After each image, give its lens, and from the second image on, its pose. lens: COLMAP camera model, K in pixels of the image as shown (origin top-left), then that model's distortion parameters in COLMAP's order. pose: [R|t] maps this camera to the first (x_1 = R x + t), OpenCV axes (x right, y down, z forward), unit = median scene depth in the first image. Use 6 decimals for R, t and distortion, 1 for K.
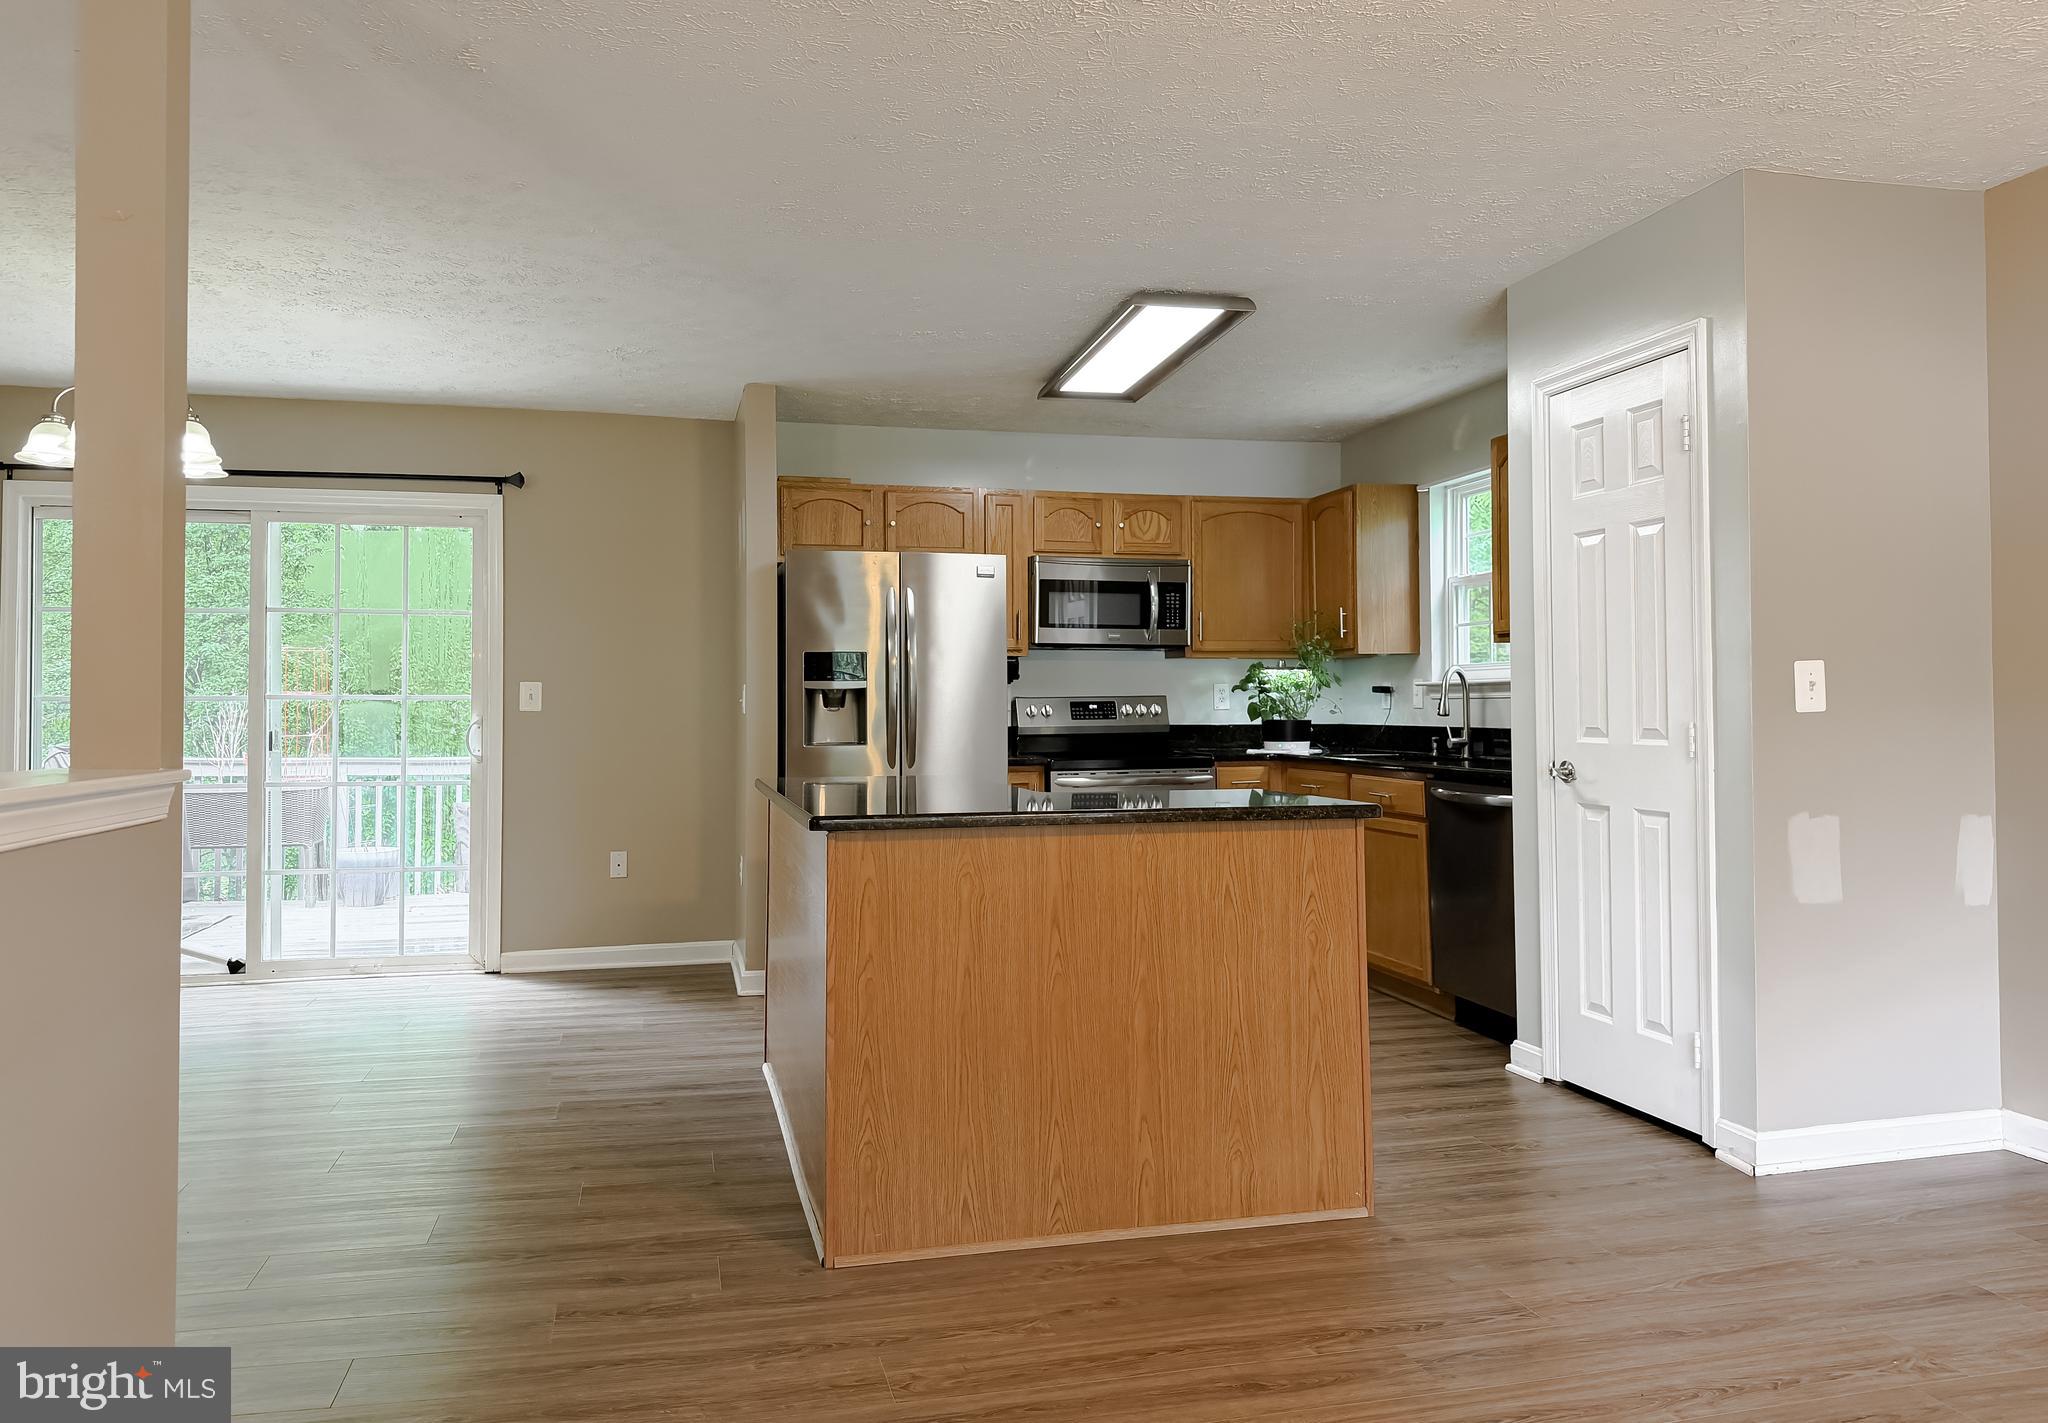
lens RADIAL K [[1427.8, 0, 1009.6], [0, 1427.8, 671.0], [0, 0, 1]] dist [0.114661, -0.177243]
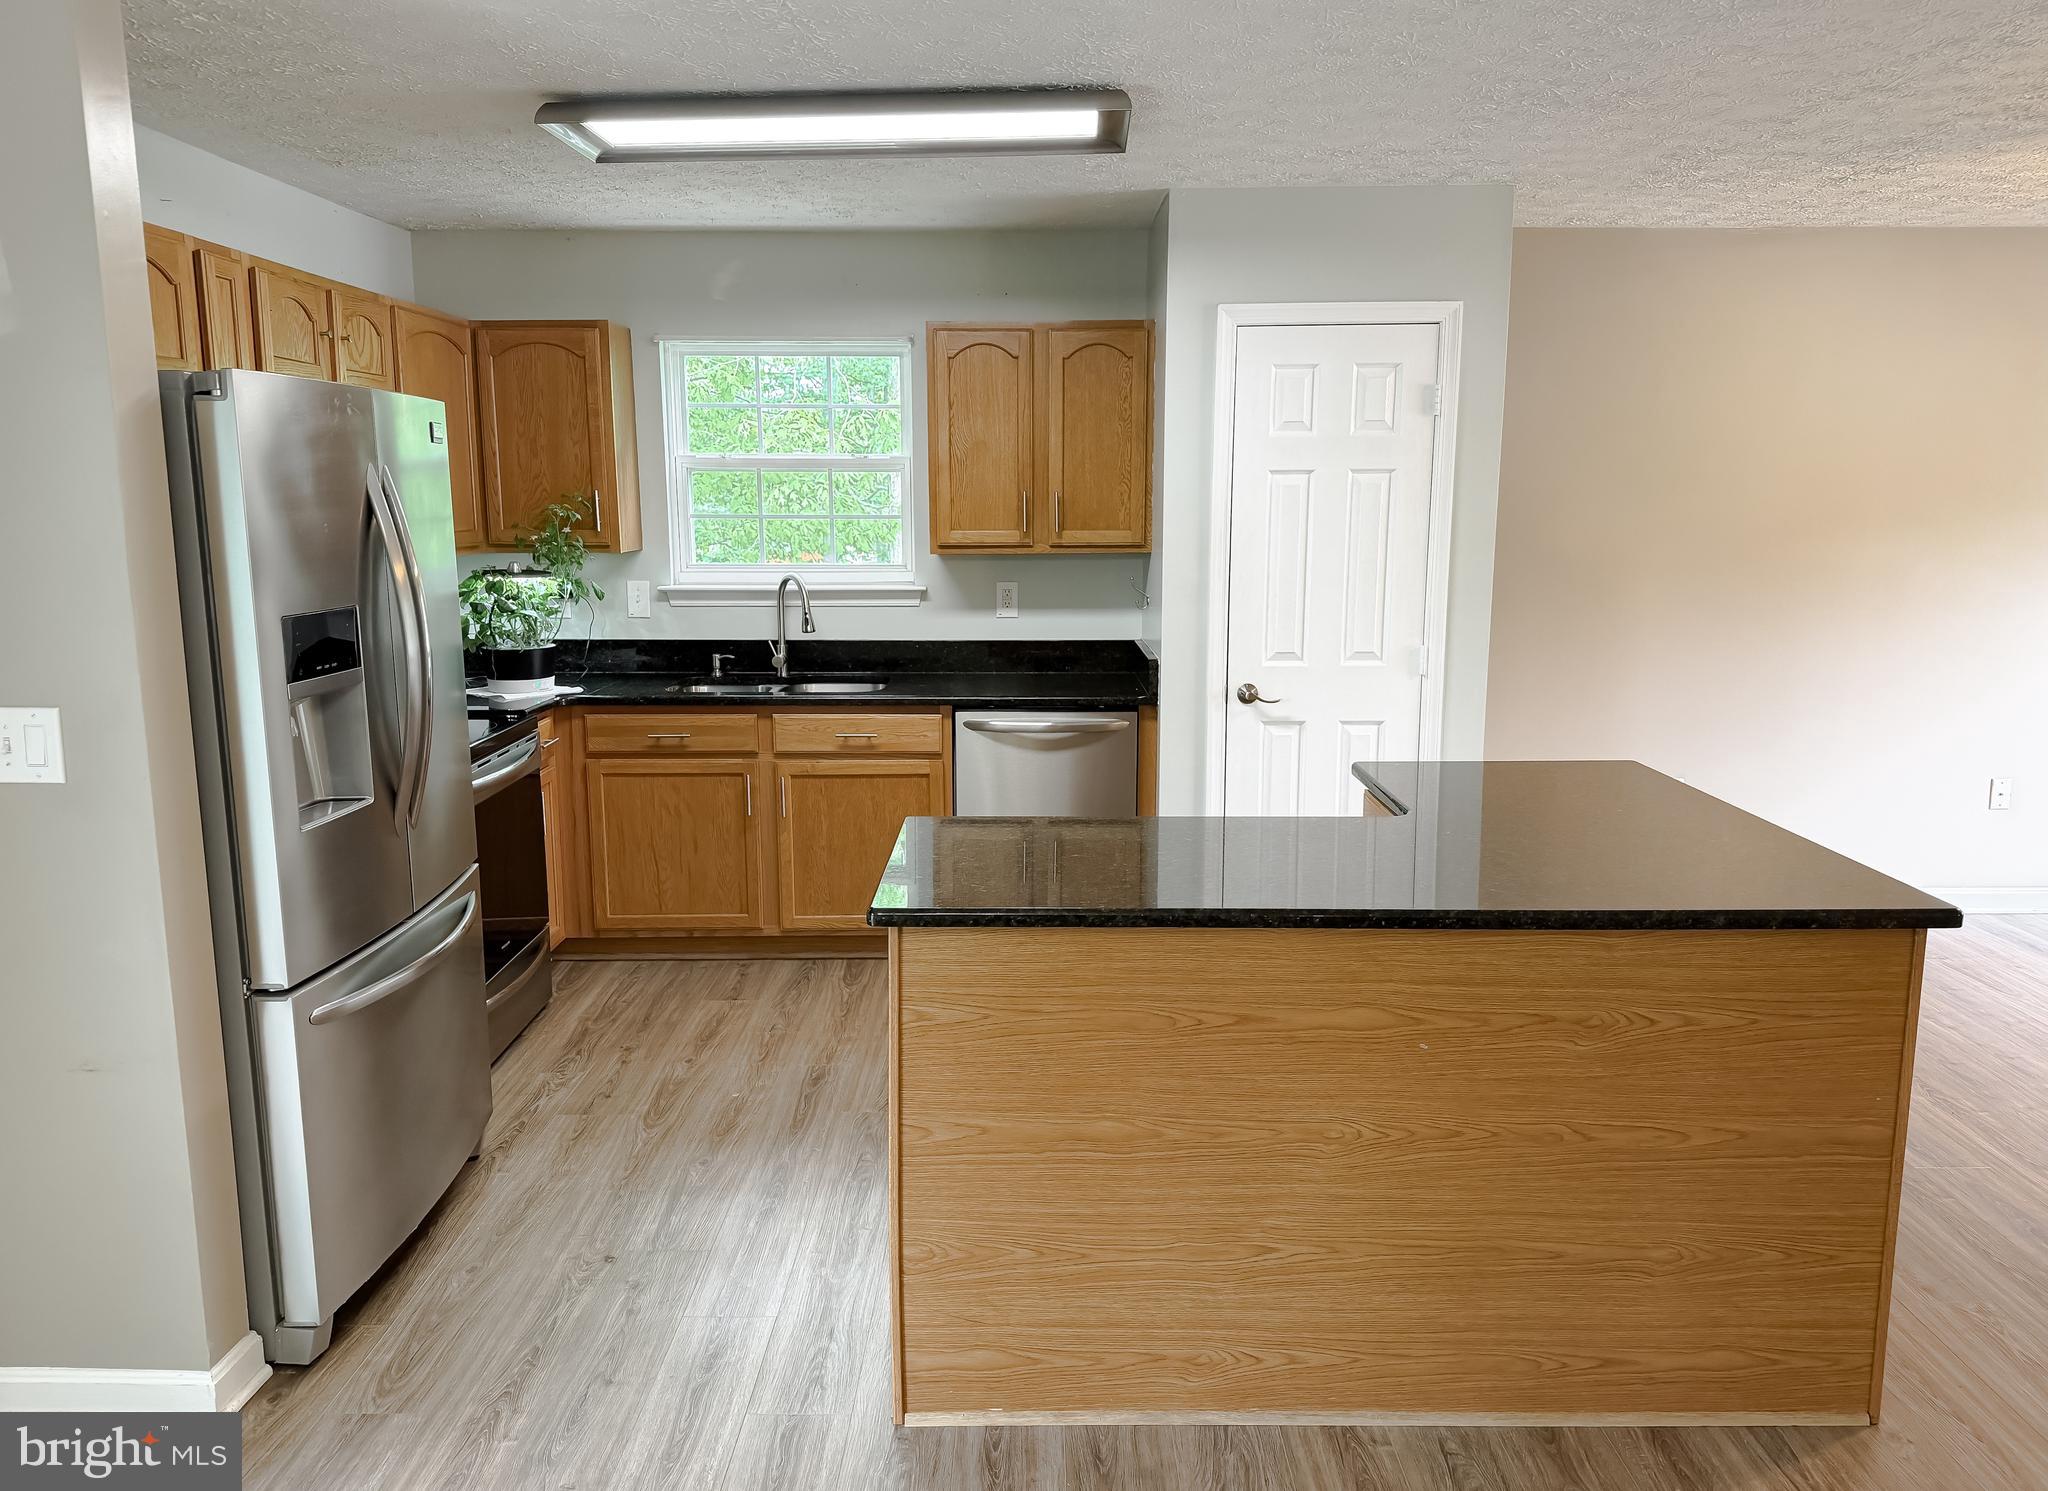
lens RADIAL K [[1425.7, 0, 1020.2], [0, 1425.7, 738.5], [0, 0, 1]] dist [0.117239, -0.168027]
pose [[0.247009, -0.159193, 0.955847, -0.463254], [-0.022249, 0.985221, 0.169835, -0.050837], [-0.968758, -0.063217, 0.239816, 0.613953]]
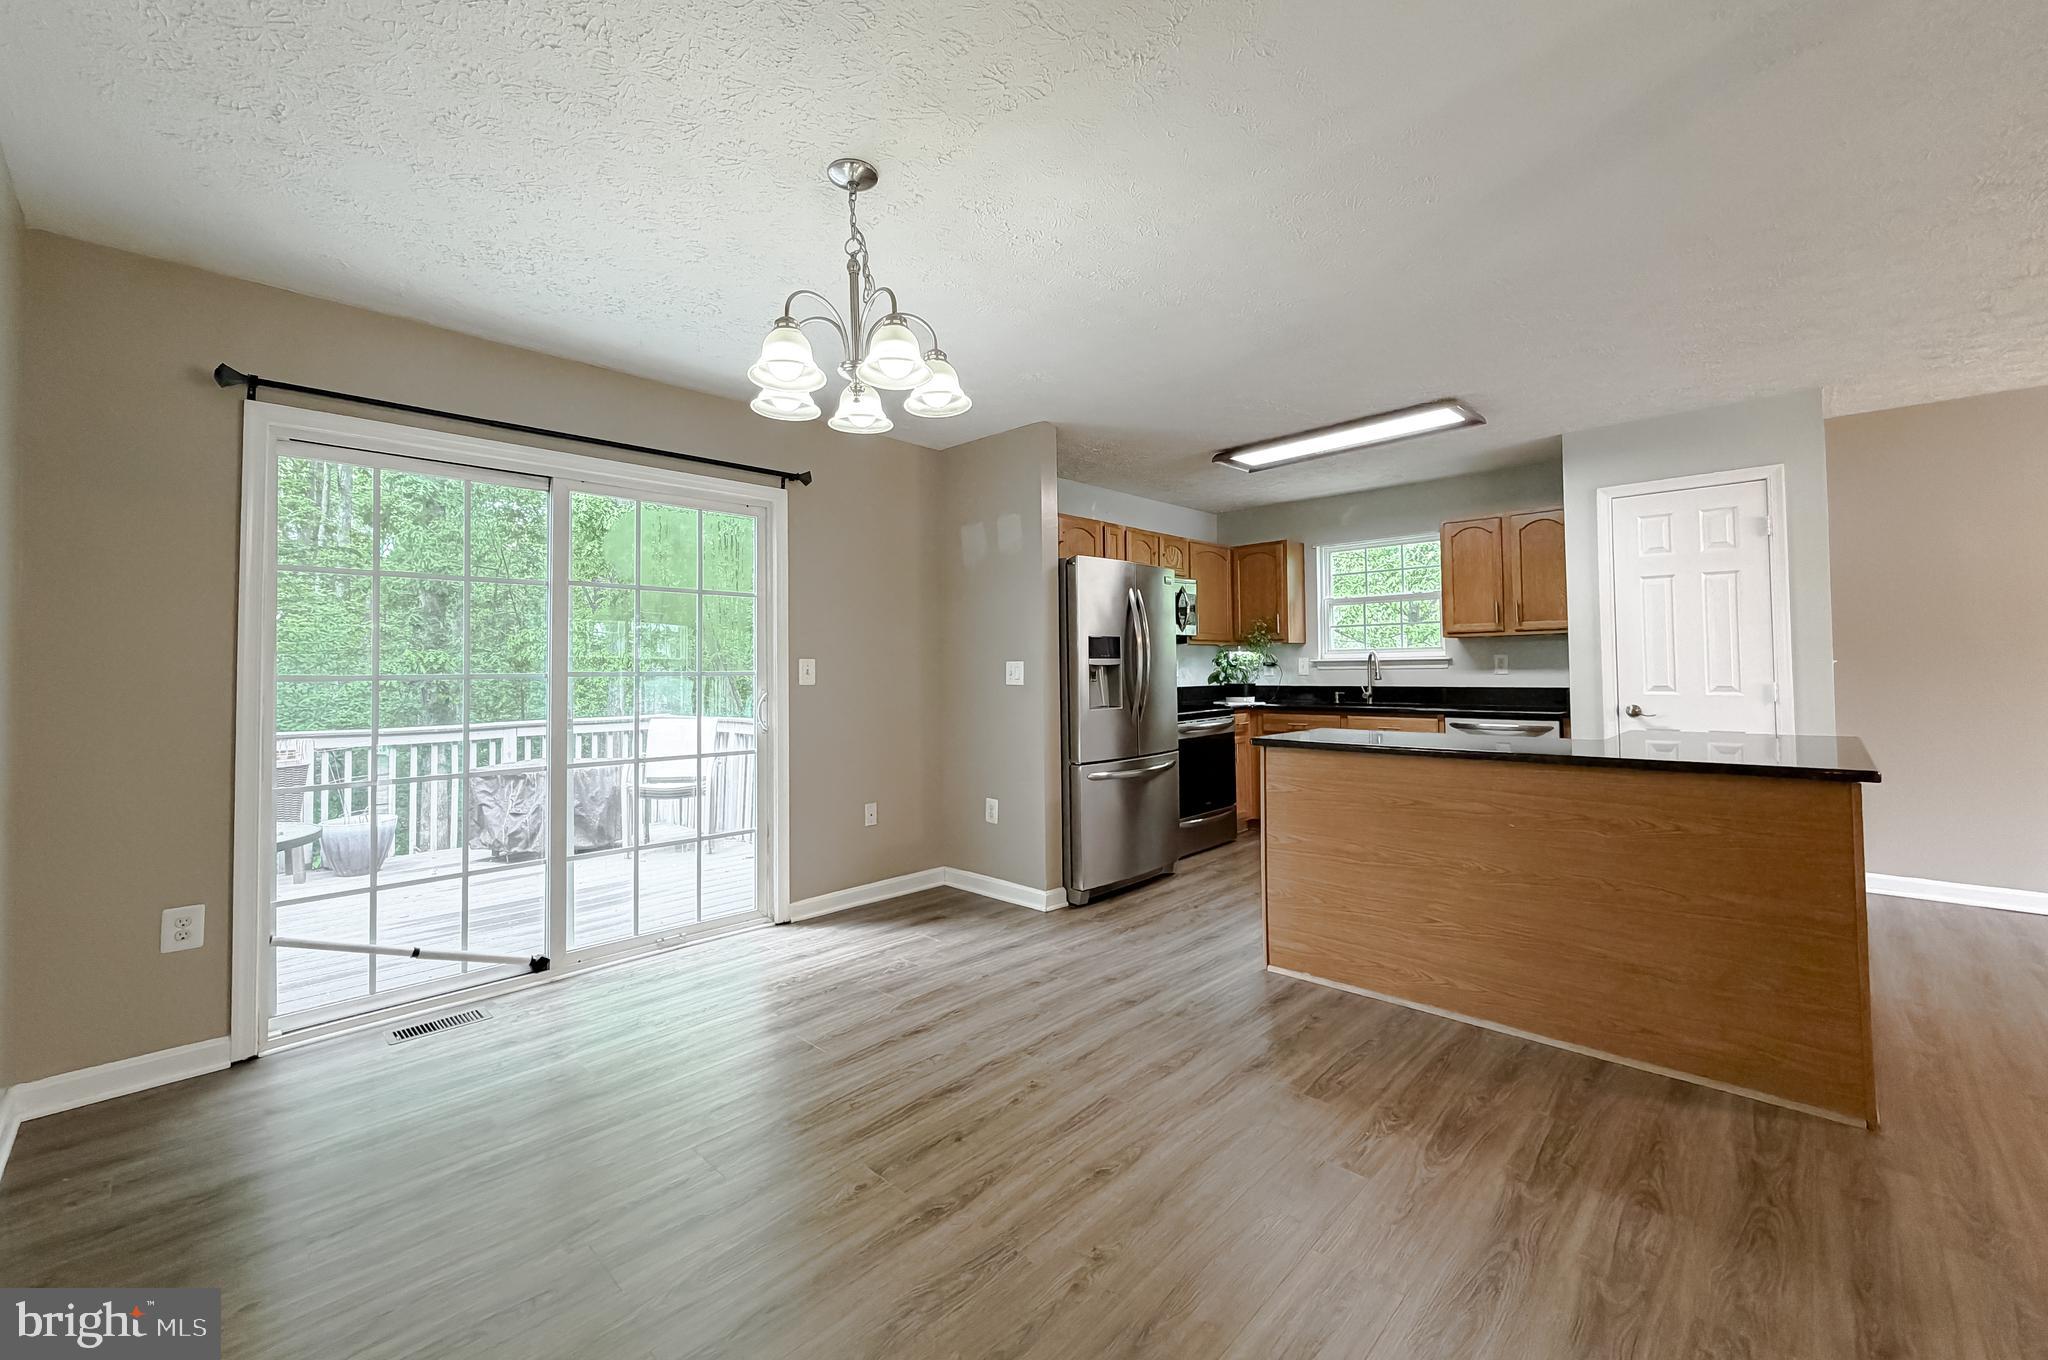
lens RADIAL K [[819.8, 0, 1022.0], [0, 819.8, 645.2], [0, 0, 1]] dist [0.001566, 0.000315]
pose [[0.844601, 0.010660, 0.535290, -0.532014], [-0.005936, 0.999927, -0.010547, 0.002739], [-0.535364, 0.005731, 0.844602, 0.374169]]
